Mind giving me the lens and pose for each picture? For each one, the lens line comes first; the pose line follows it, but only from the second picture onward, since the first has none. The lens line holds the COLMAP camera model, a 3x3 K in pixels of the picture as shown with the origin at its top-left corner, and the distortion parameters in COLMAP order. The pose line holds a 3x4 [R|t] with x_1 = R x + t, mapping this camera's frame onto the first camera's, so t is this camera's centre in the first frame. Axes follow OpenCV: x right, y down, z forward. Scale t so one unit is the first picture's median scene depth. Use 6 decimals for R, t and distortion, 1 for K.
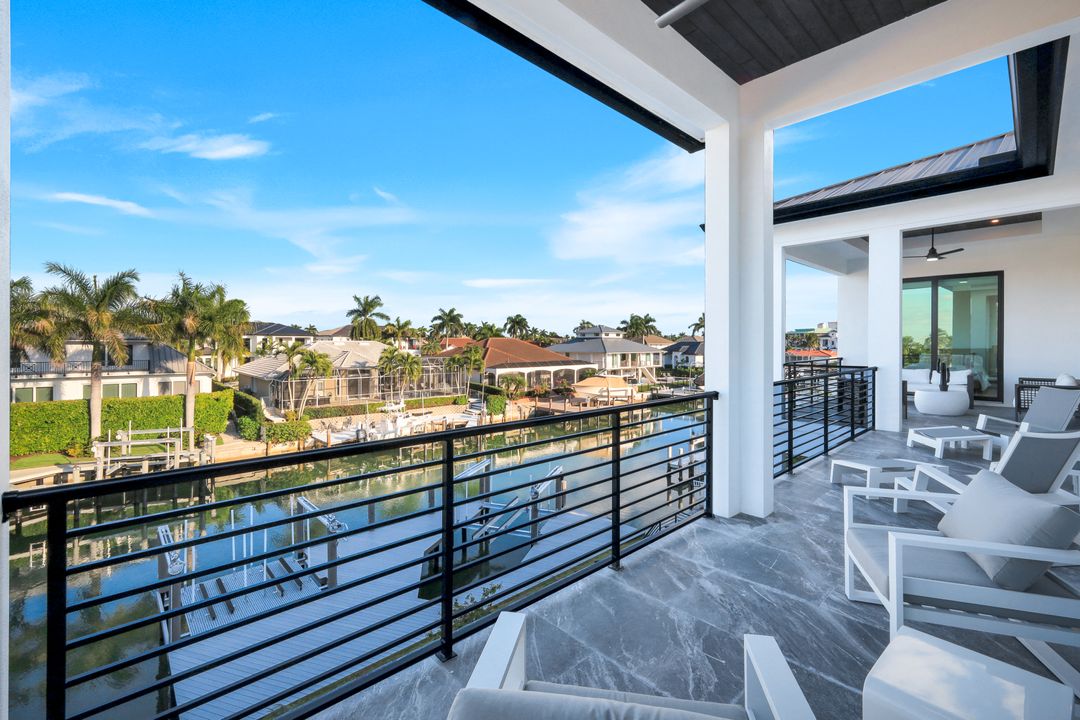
lens RADIAL K [[463.9, 0, 542.8], [0, 463.9, 338.1], [0, 0, 1]] dist [0.002799, -0.000377]
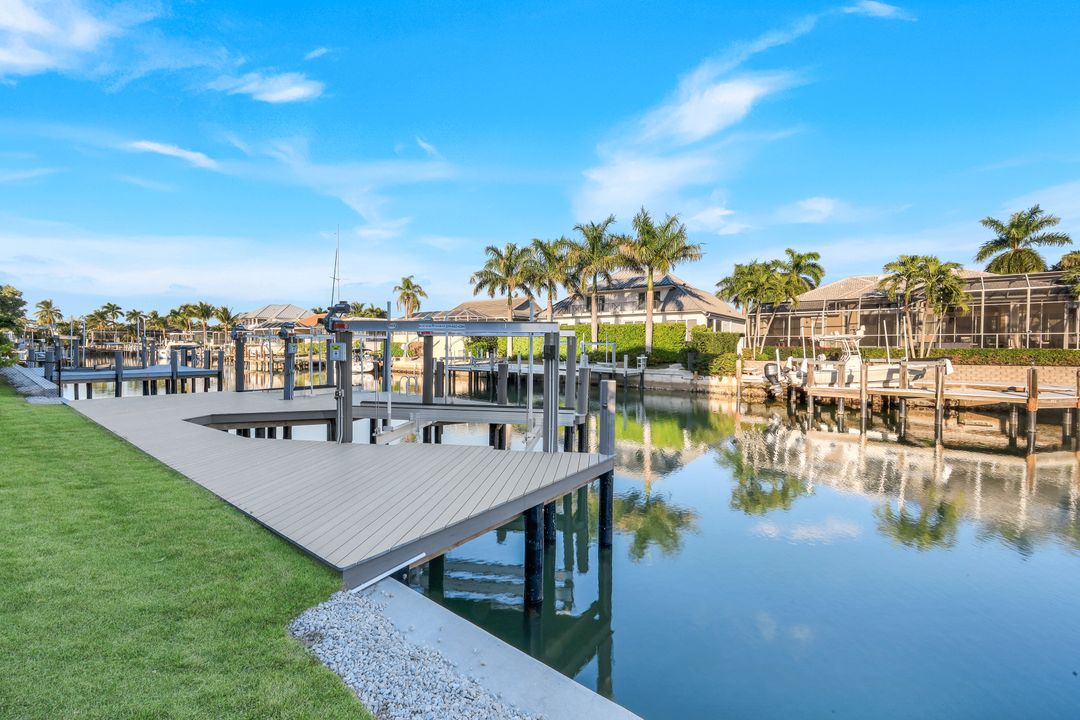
lens RADIAL K [[442.4, 0, 540.0], [0, 442.4, 360.0], [0, 0, 1]] dist [-0.001841, 0.000404]
pose [[0.156880, 0.024436, -0.987315, 0.116795], [0.003297, 0.999675, 0.025266, 0.097104], [0.987612, -0.007218, 0.156748, 0.309438]]
